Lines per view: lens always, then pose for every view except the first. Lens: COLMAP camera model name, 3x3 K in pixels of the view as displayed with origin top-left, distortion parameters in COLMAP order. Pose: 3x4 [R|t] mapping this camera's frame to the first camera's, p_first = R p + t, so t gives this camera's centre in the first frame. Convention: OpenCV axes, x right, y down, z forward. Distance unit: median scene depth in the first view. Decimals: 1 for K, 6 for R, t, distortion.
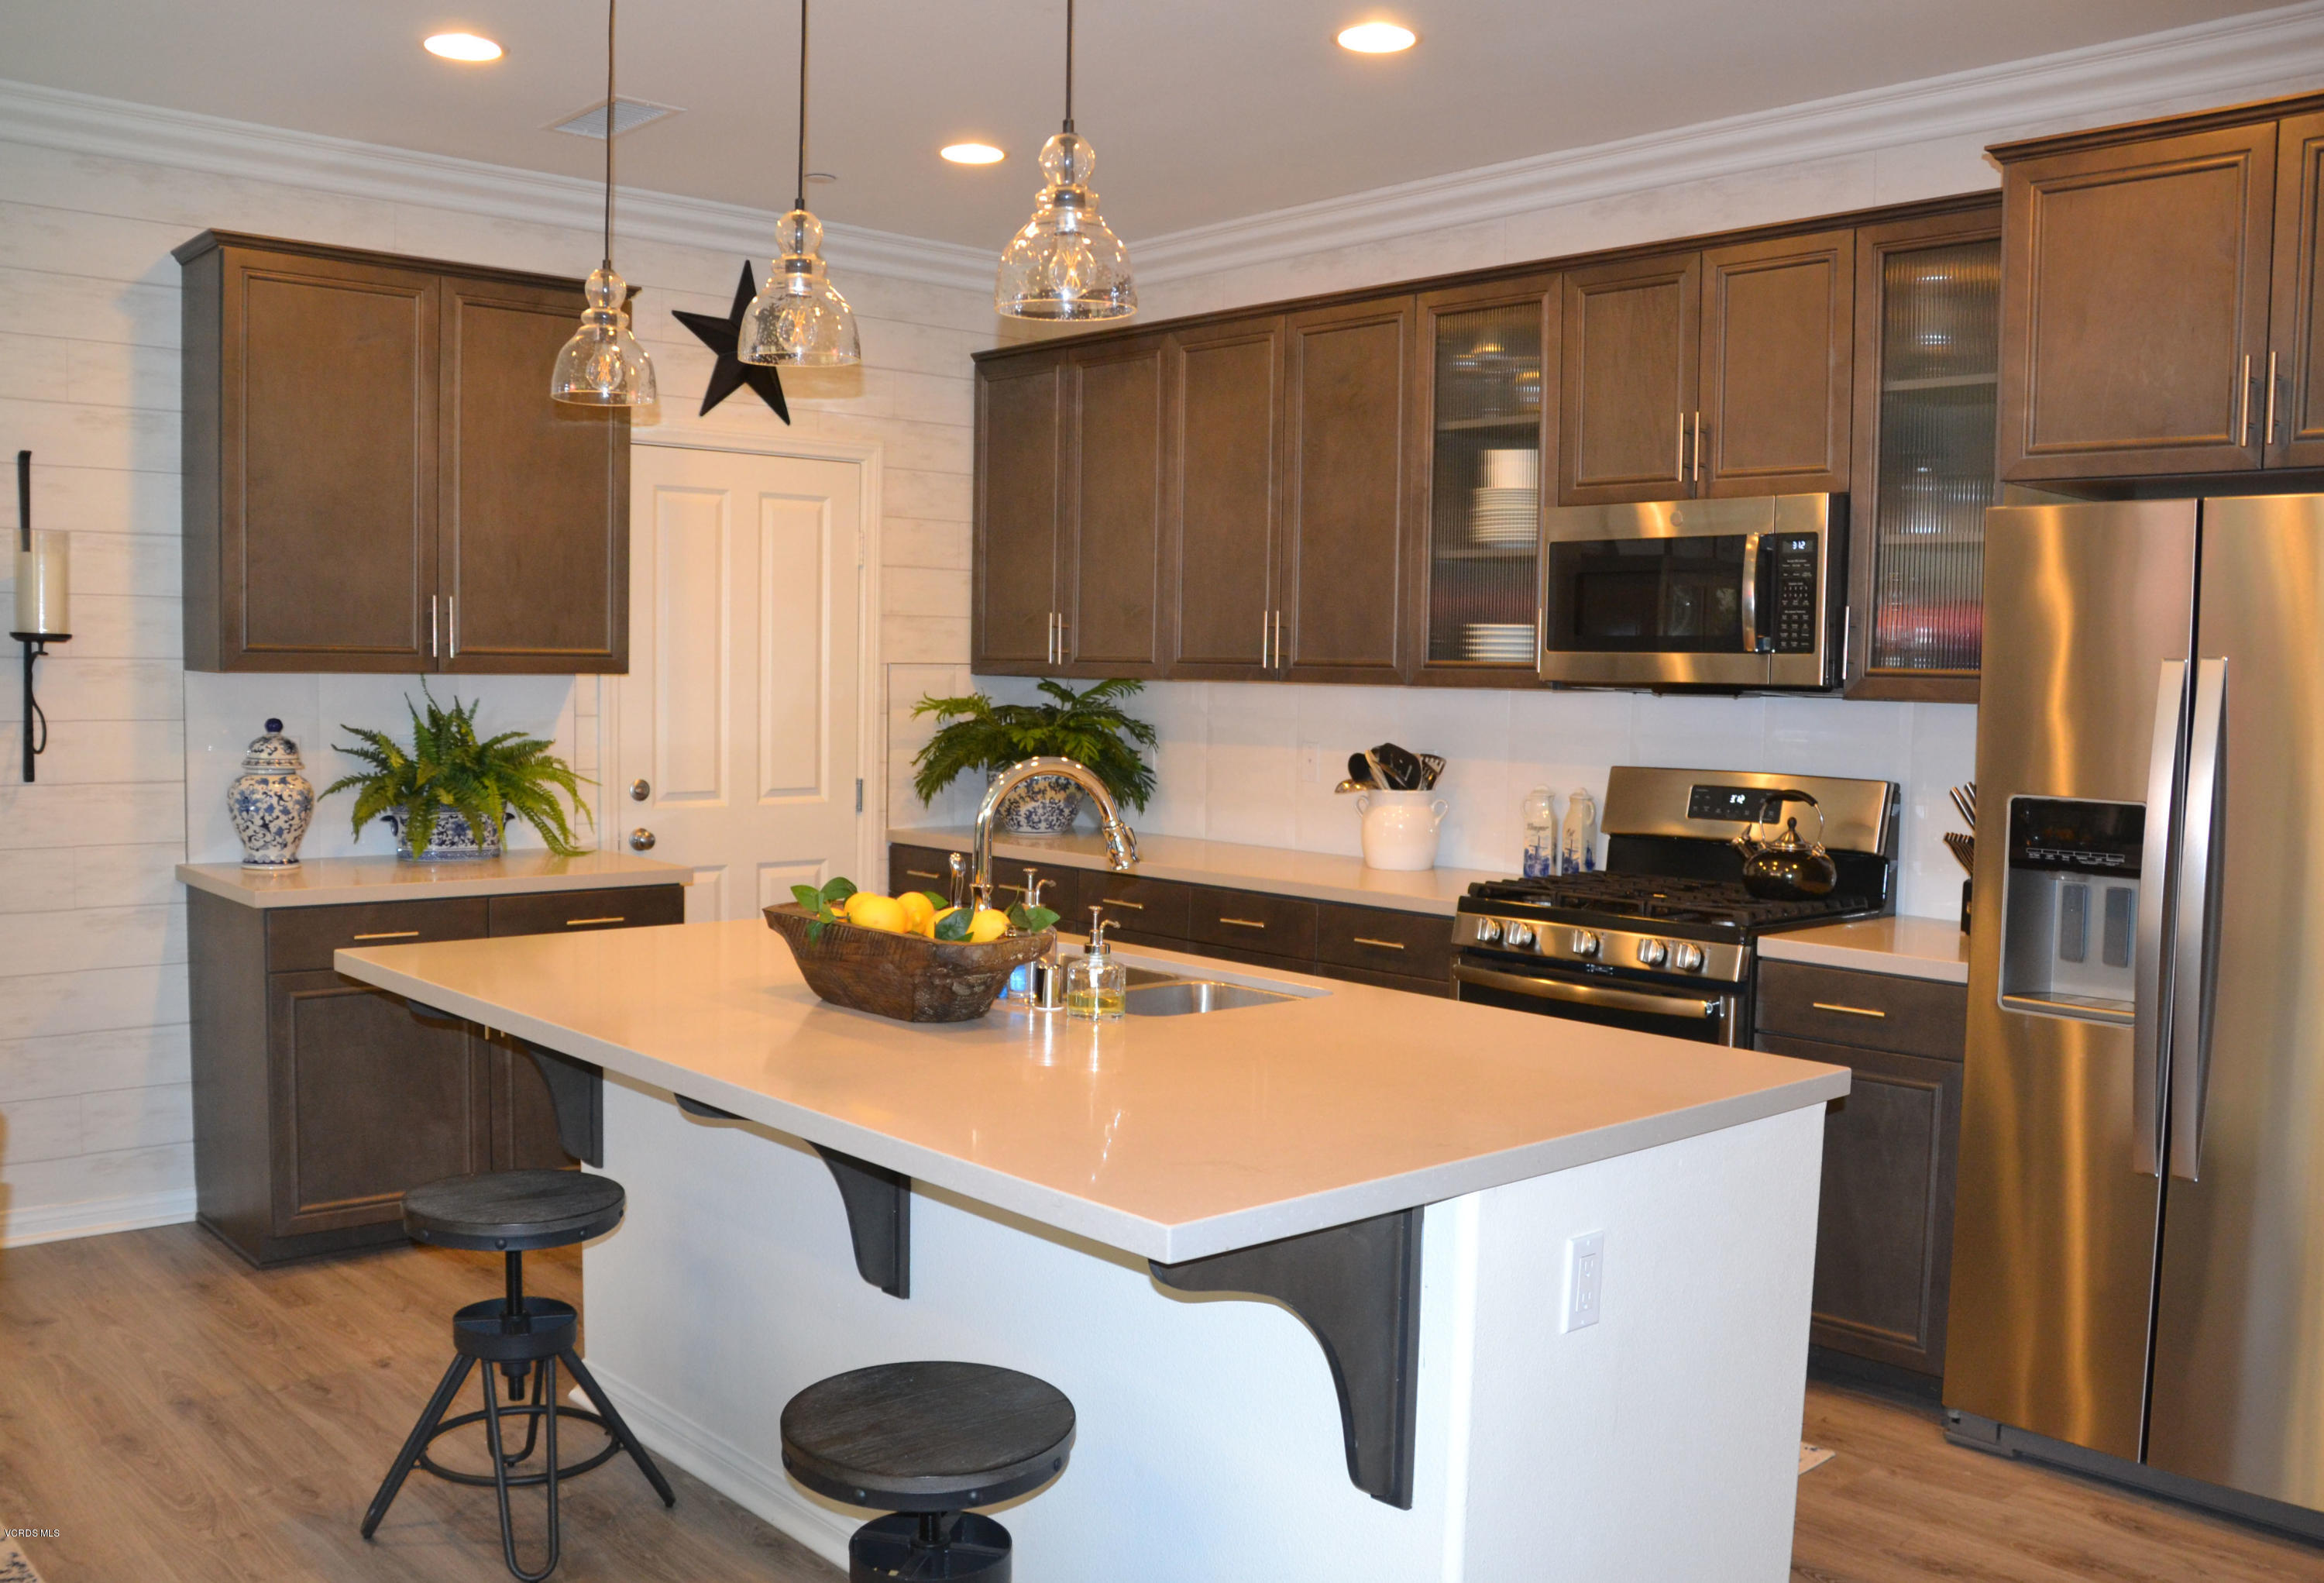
lens RADIAL K [[2014.1, 0, 1163.1], [0, 2014.1, 886.1], [0, 0, 1]] dist [-0.170530, 0.115846]
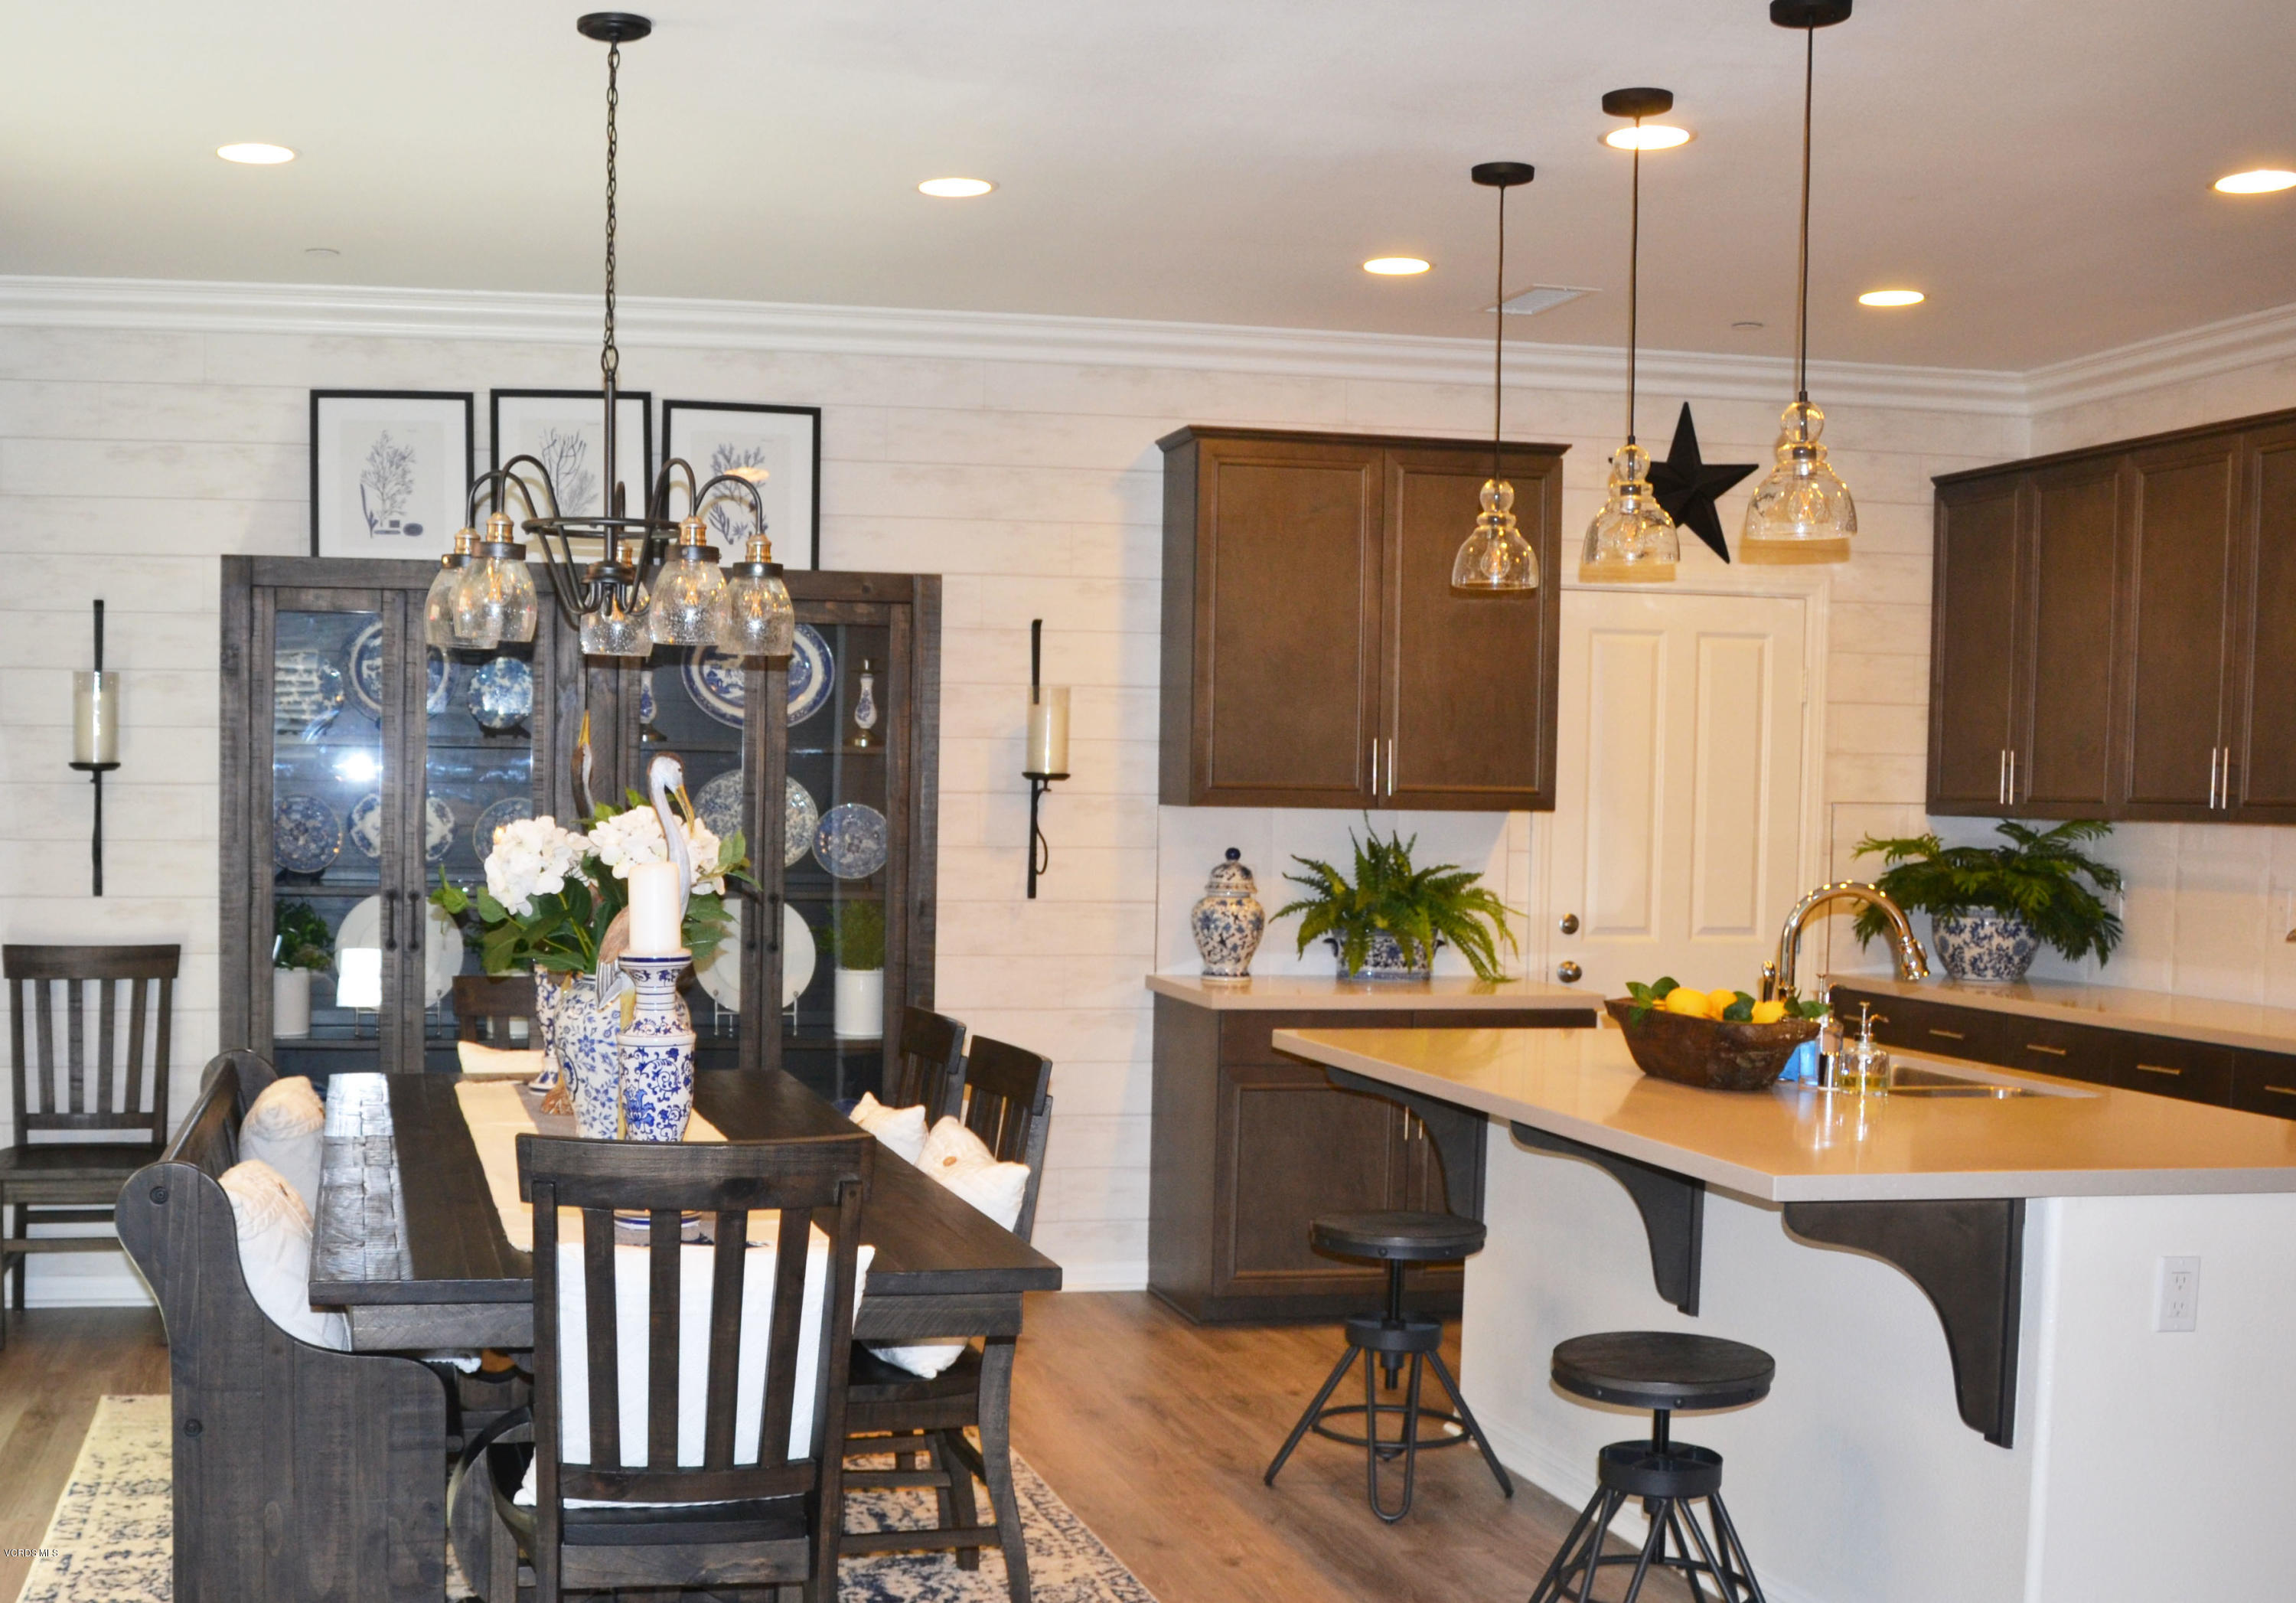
lens RADIAL K [[2832.0, 0, 1145.8], [0, 2832.0, 986.1], [0, 0, 1]] dist [-0.205899, 0.014027]
pose [[0.897459, 0.021924, -0.440553, 0.213270], [-0.041776, 0.998499, -0.035412, 0.051931], [0.439115, 0.050185, 0.897028, -0.467770]]
